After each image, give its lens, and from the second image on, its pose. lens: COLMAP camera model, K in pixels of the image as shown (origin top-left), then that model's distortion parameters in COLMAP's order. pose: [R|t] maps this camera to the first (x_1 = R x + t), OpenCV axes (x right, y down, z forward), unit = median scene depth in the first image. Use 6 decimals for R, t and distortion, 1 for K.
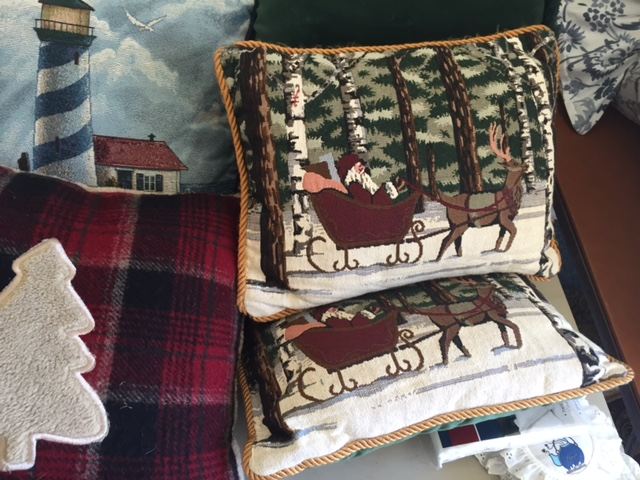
lens RADIAL K [[542.6, 0, 324.4], [0, 542.6, 243.2], [0, 0, 1]] dist [0.060293, -0.088817]
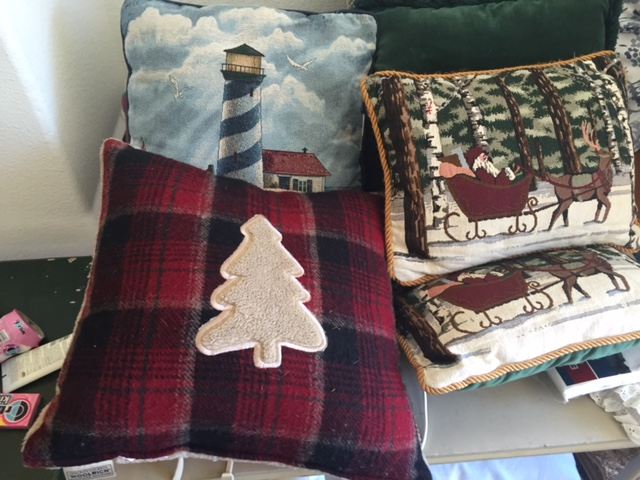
lens RADIAL K [[542.6, 0, 321.8], [0, 542.6, 241.3], [0, 0, 1]] dist [0.060293, -0.088817]
pose [[0.998654, -0.039017, -0.034161, -0.270310], [0.034130, 0.990459, -0.133513, 0.208496], [0.039044, 0.132167, 0.990458, -0.251645]]
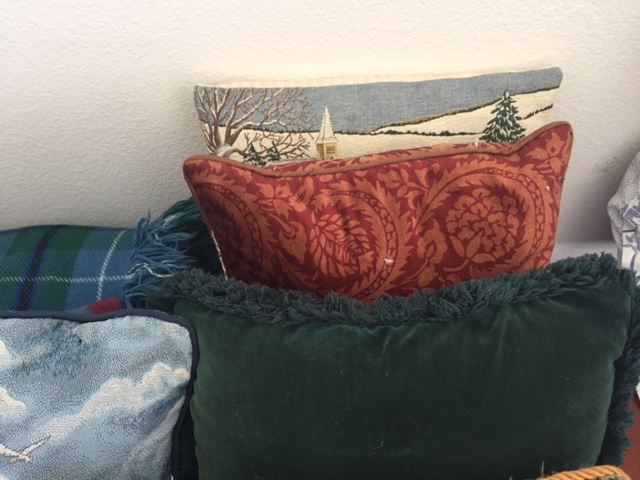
lens RADIAL K [[542.6, 0, 320.6], [0, 542.6, 240.5], [0, 0, 1]] dist [0.060293, -0.088817]
pose [[0.996663, 0.019139, -0.079355, 0.108704], [-0.021187, 0.999462, -0.025040, -0.710578], [0.078833, 0.026638, 0.996532, 0.364331]]
